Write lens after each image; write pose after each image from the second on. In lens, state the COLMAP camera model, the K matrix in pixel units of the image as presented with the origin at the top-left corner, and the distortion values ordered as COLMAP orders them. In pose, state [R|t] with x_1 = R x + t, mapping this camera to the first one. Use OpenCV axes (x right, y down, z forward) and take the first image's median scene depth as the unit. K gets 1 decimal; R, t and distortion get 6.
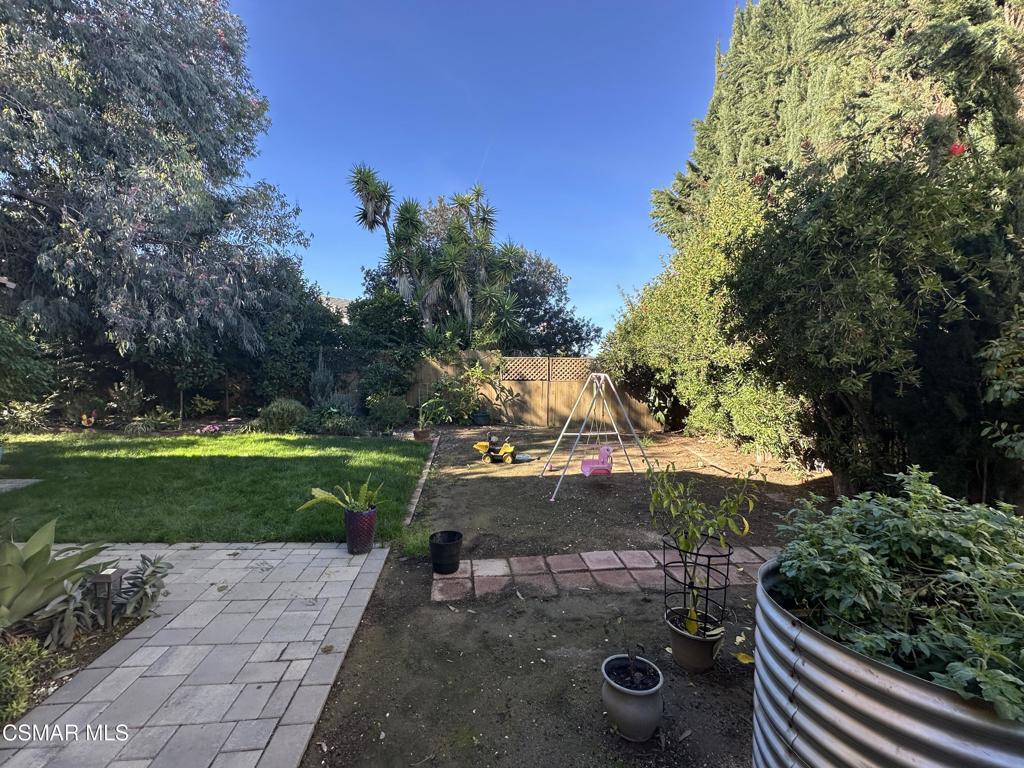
lens RADIAL K [[404.3, 0, 505.8], [0, 404.3, 386.3], [0, 0, 1]] dist [0.002252, 0.001042]
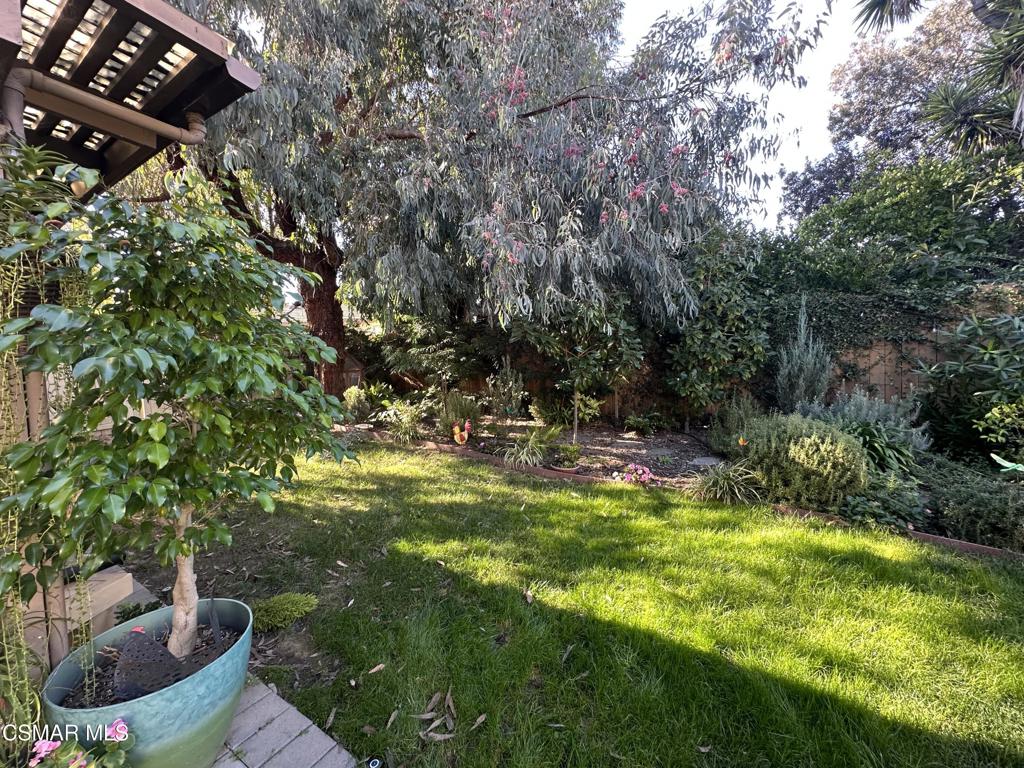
lens RADIAL K [[404.3, 0, 514.3], [0, 404.3, 380.4], [0, 0, 1]] dist [0.002252, 0.001042]
pose [[0.778003, 0.005823, -0.628233, -0.436815], [0.019322, 0.999262, 0.033191, -0.020599], [0.627963, -0.037961, 0.777317, 0.434581]]
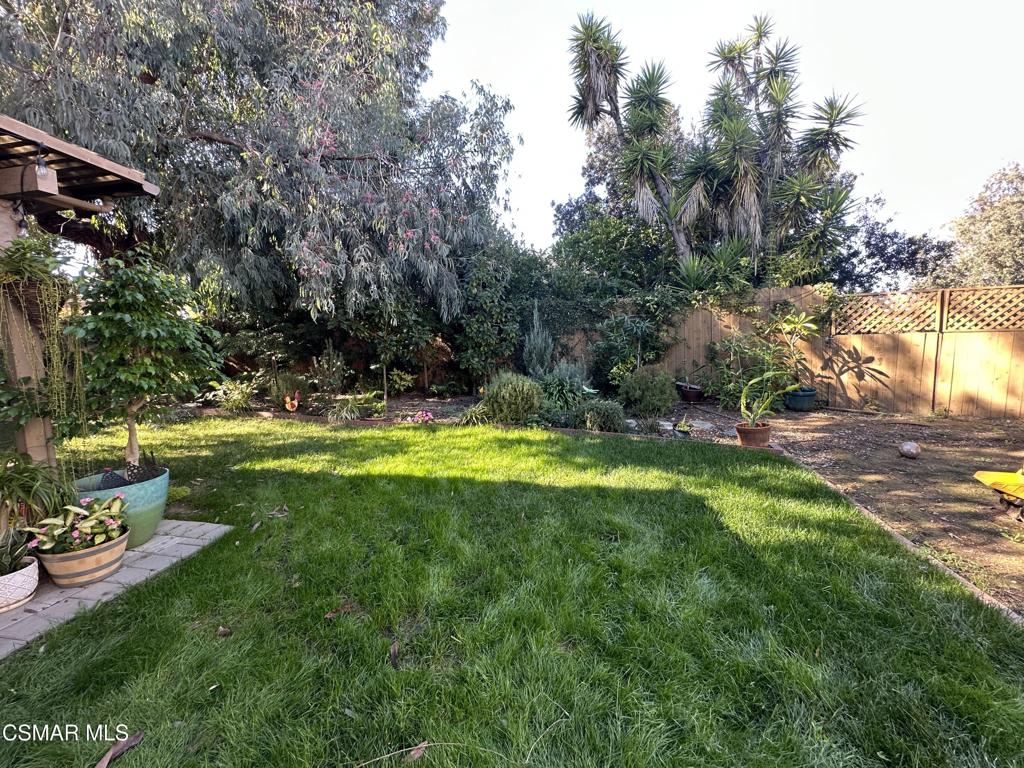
lens RADIAL K [[404.3, 0, 509.5], [0, 404.3, 383.1], [0, 0, 1]] dist [0.002252, 0.001042]
pose [[0.947926, -0.004466, -0.318459, -0.281994], [0.031406, 0.996339, 0.079510, -0.007130], [0.316938, -0.085371, 0.944596, 0.296906]]
